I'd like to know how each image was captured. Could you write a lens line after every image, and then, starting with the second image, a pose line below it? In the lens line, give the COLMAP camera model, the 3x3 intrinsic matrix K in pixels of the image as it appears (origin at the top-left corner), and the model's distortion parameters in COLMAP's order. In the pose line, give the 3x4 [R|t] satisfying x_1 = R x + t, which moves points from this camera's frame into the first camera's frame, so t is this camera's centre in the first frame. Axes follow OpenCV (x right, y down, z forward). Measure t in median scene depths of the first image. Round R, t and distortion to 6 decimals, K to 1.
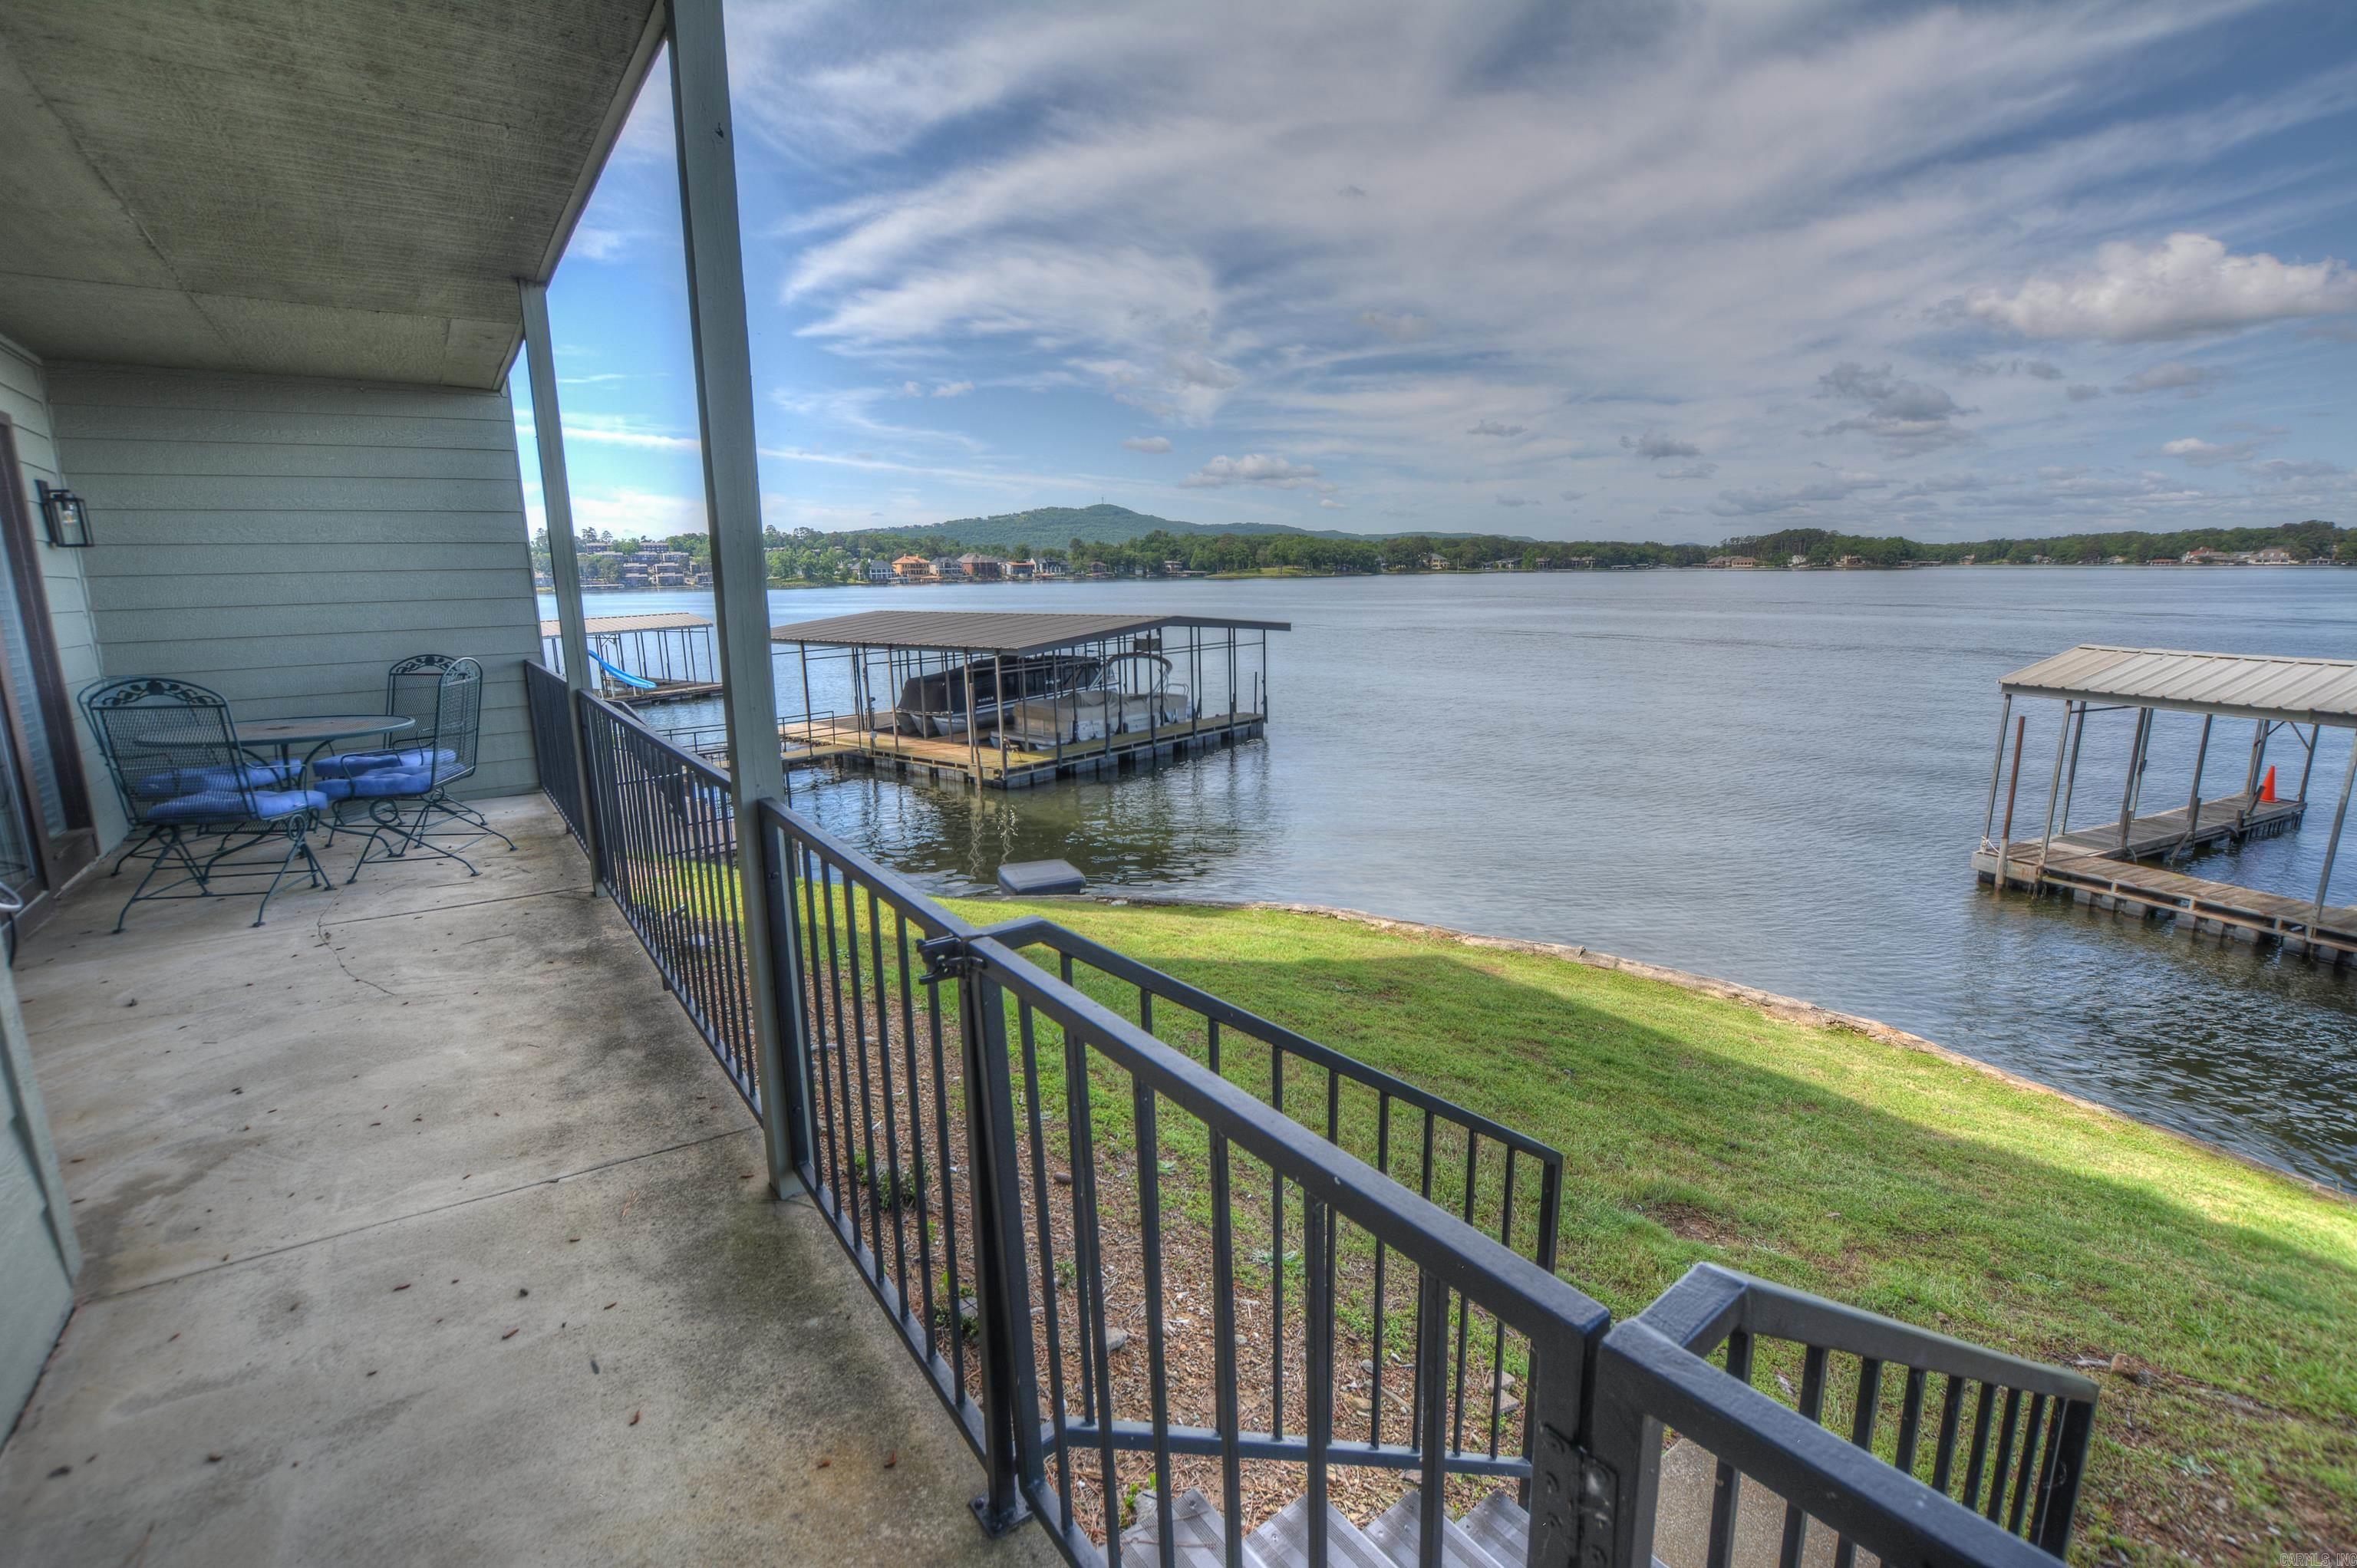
lens RADIAL K [[1028.4, 0, 1172.7], [0, 1028.4, 780.4], [0, 0, 1]] dist [-0.024155, 0.000877]
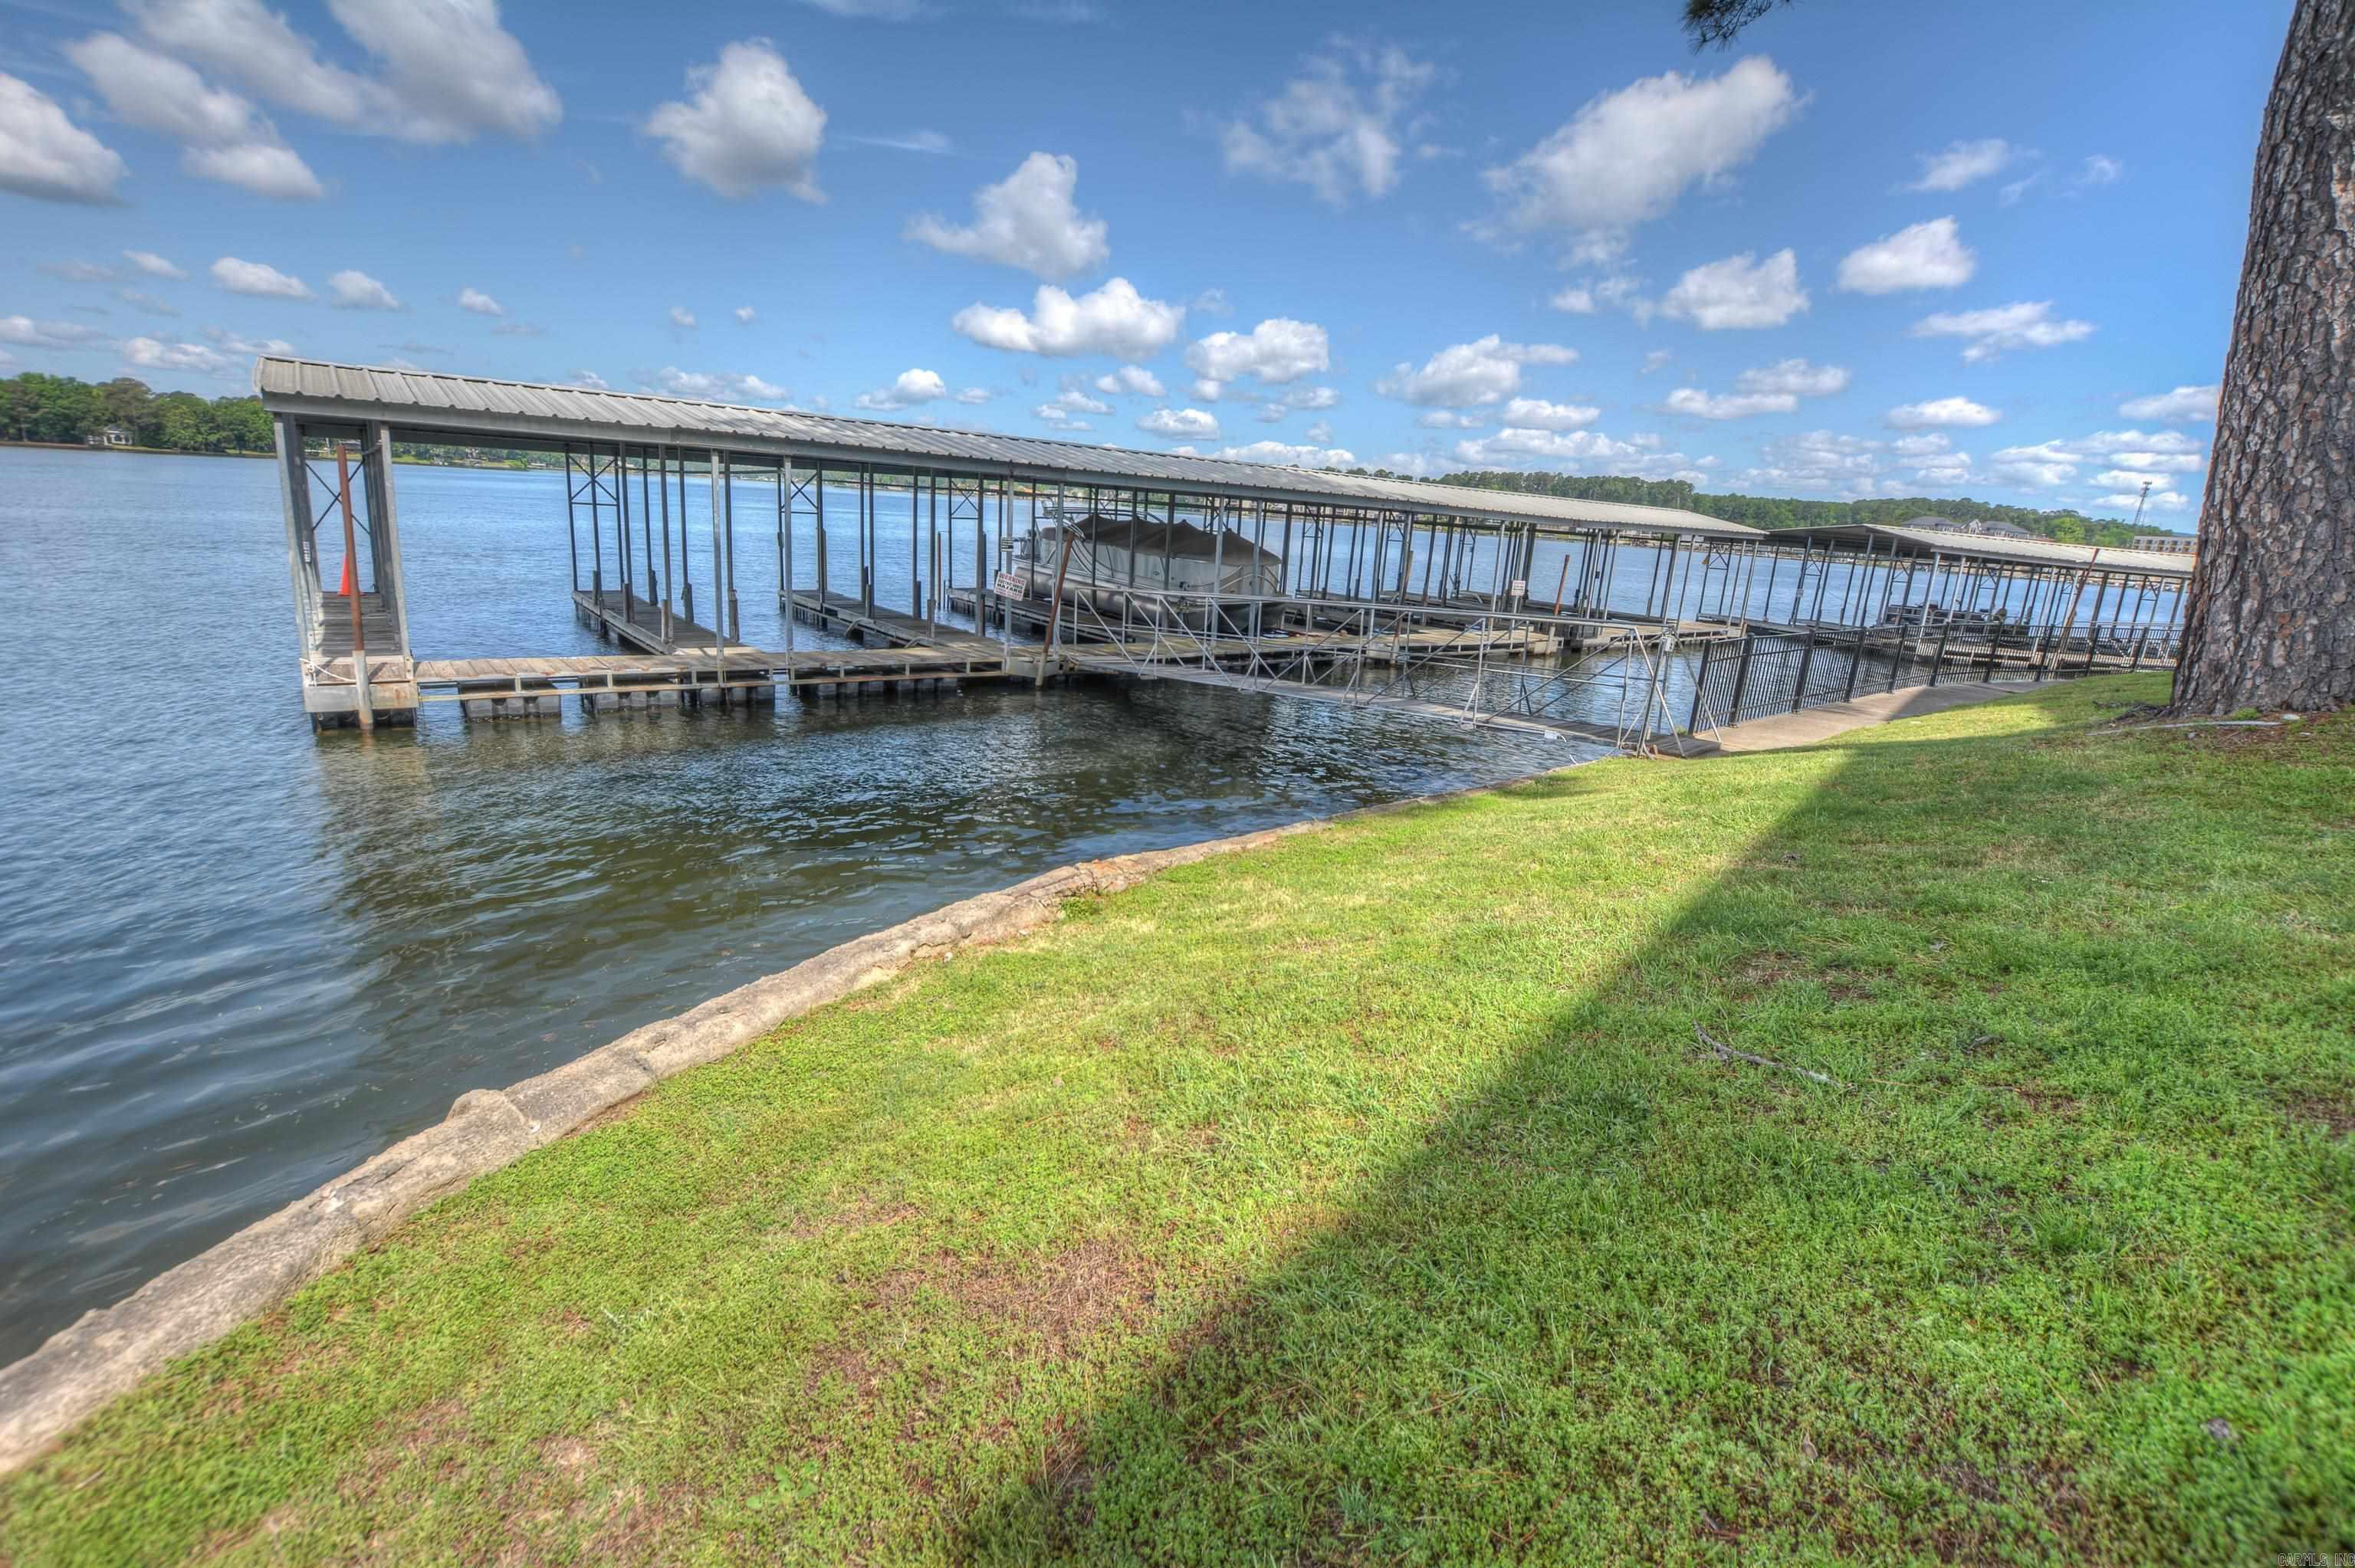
lens RADIAL K [[1027.4, 0, 1171.7], [0, 1027.4, 780.4], [0, 0, 1]] dist [-0.024155, 0.000877]
pose [[-0.237632, -0.245559, 0.939804, 0.104735], [0.133501, 0.950081, 0.282000, 0.026849], [-0.962137, 0.192477, -0.192987, 0.698503]]
